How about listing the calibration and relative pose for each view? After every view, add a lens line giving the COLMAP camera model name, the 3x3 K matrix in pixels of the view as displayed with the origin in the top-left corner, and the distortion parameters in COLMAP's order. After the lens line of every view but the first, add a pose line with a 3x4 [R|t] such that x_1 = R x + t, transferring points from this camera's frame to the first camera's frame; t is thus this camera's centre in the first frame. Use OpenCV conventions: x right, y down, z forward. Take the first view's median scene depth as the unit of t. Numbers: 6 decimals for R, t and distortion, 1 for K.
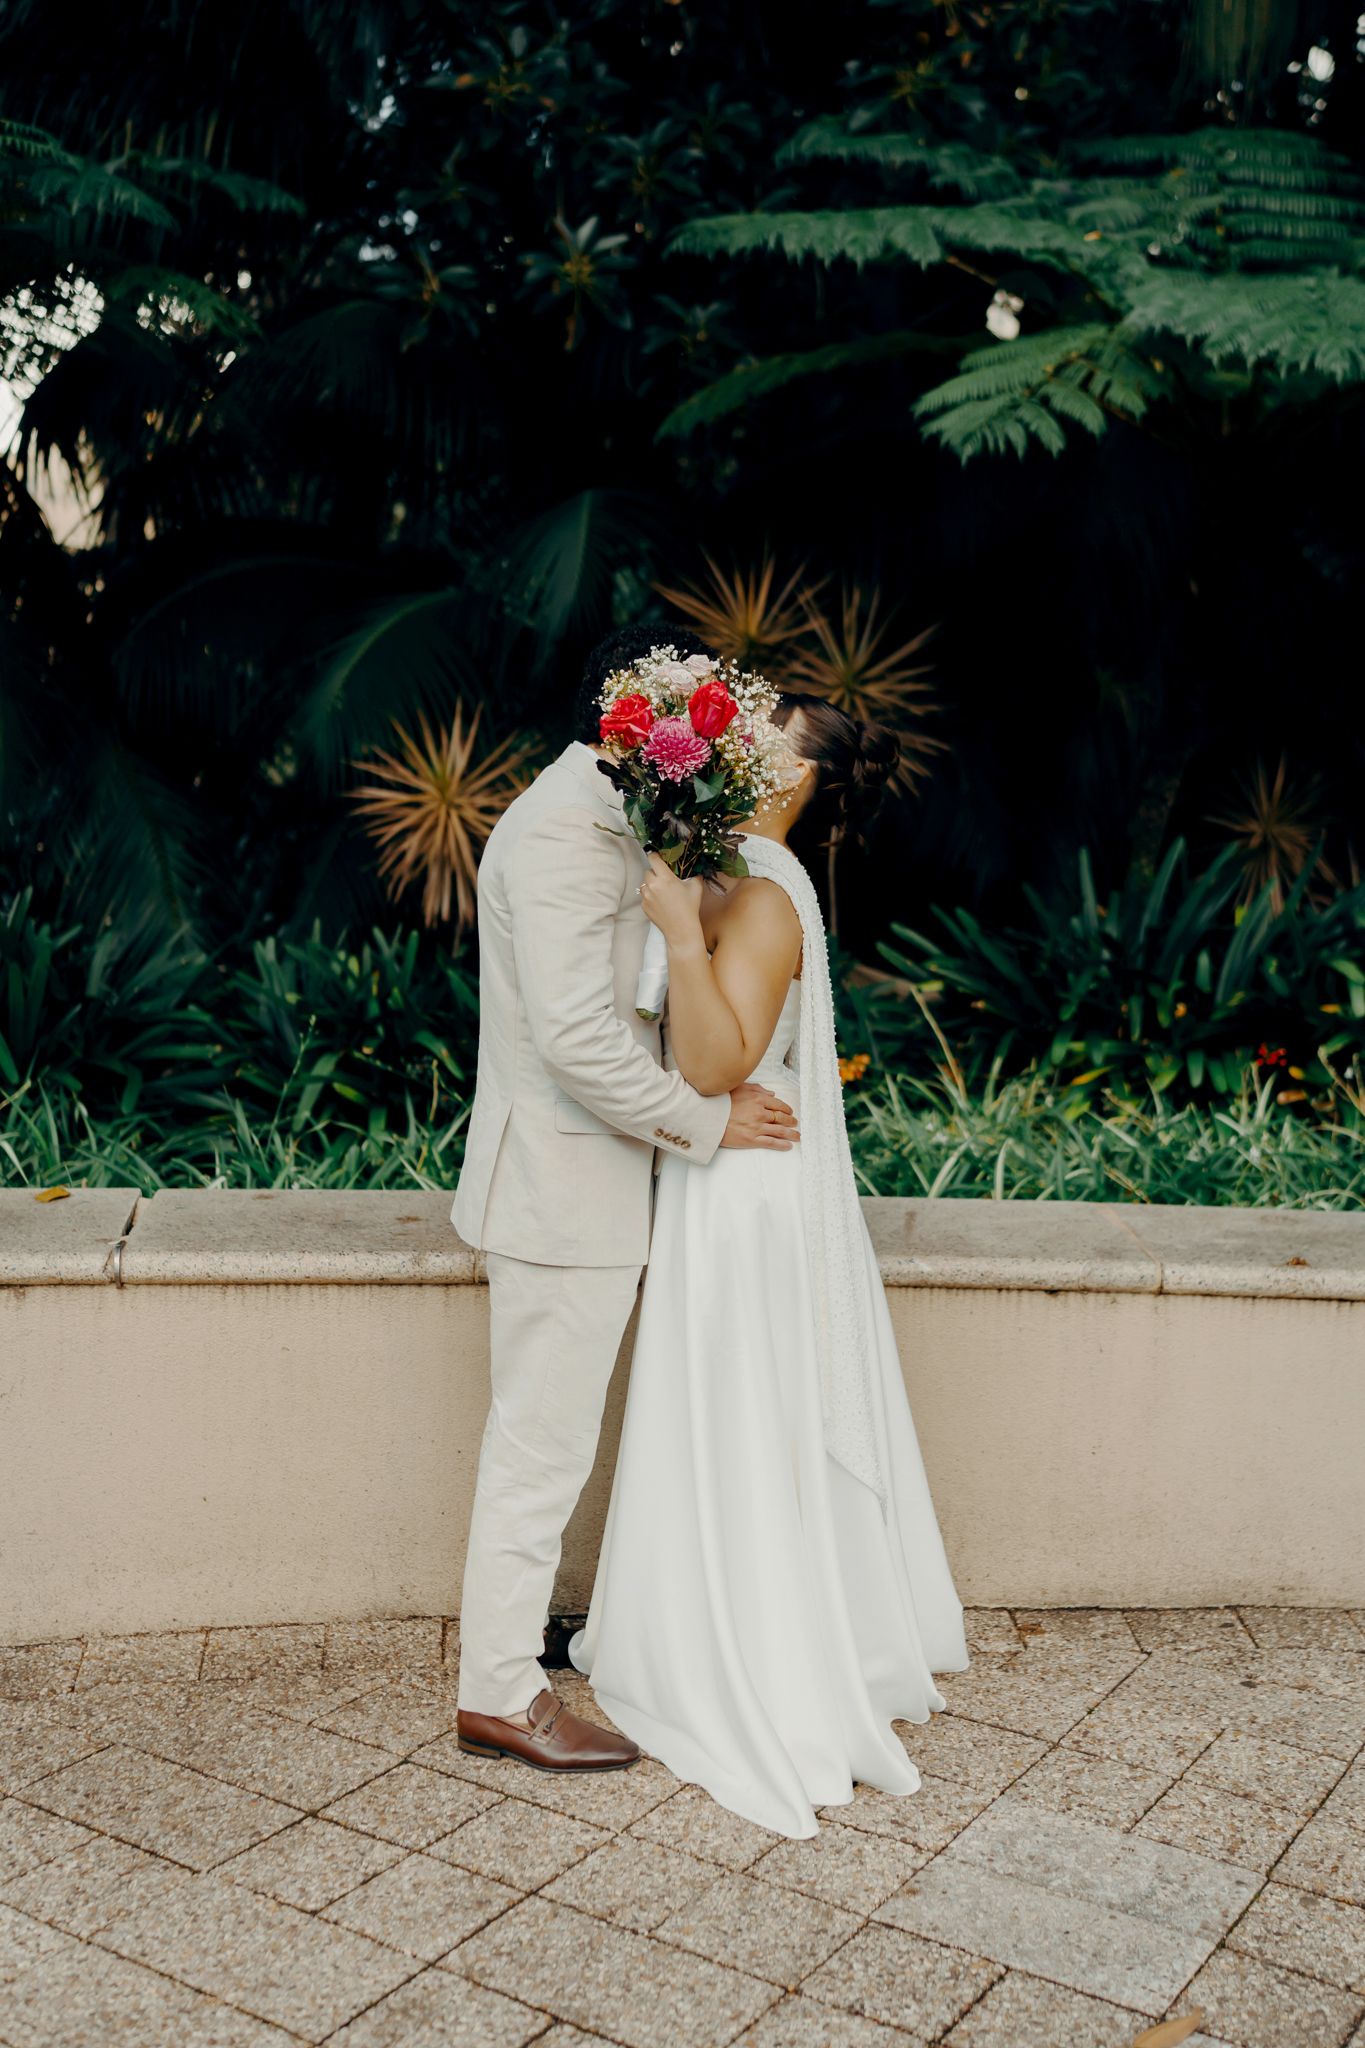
lens RADIAL K [[2030.5, 0, 718.2], [0, 2030.5, 978.9], [0, 0, 1]] dist [0.011496, -0.003651]
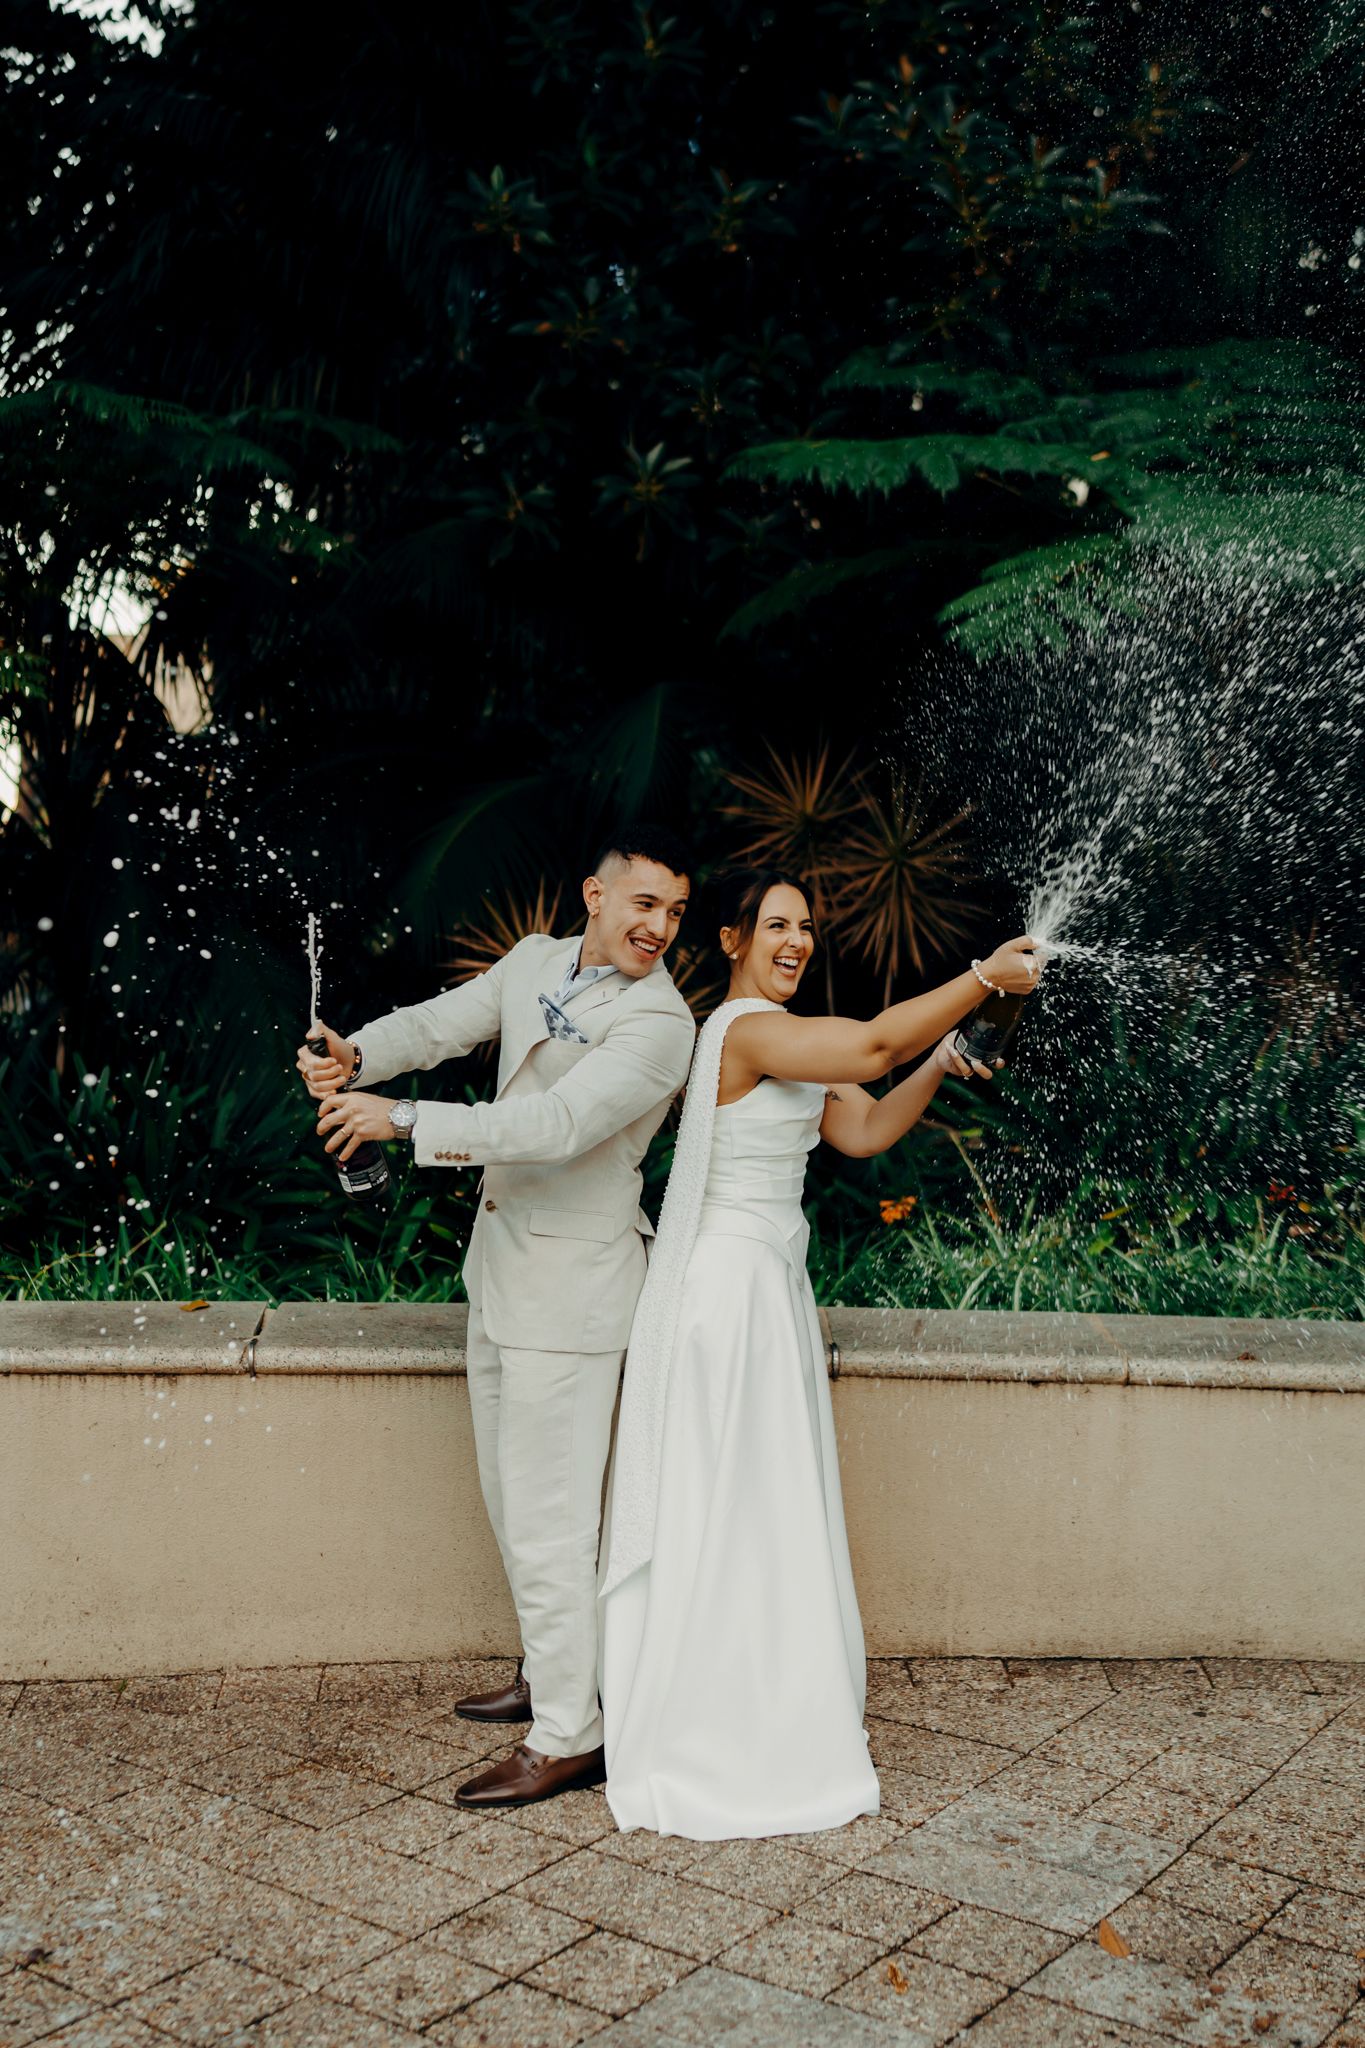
lens RADIAL K [[2053.3, 0, 682.5], [0, 2053.3, 1024.0], [0, 0, 1]] dist [0.015403, 0.018940]
pose [[0.997706, -0.013828, -0.066267, 0.044438], [0.009989, 0.998271, -0.057922, 0.014505], [0.066953, 0.057127, 0.996119, -0.210676]]
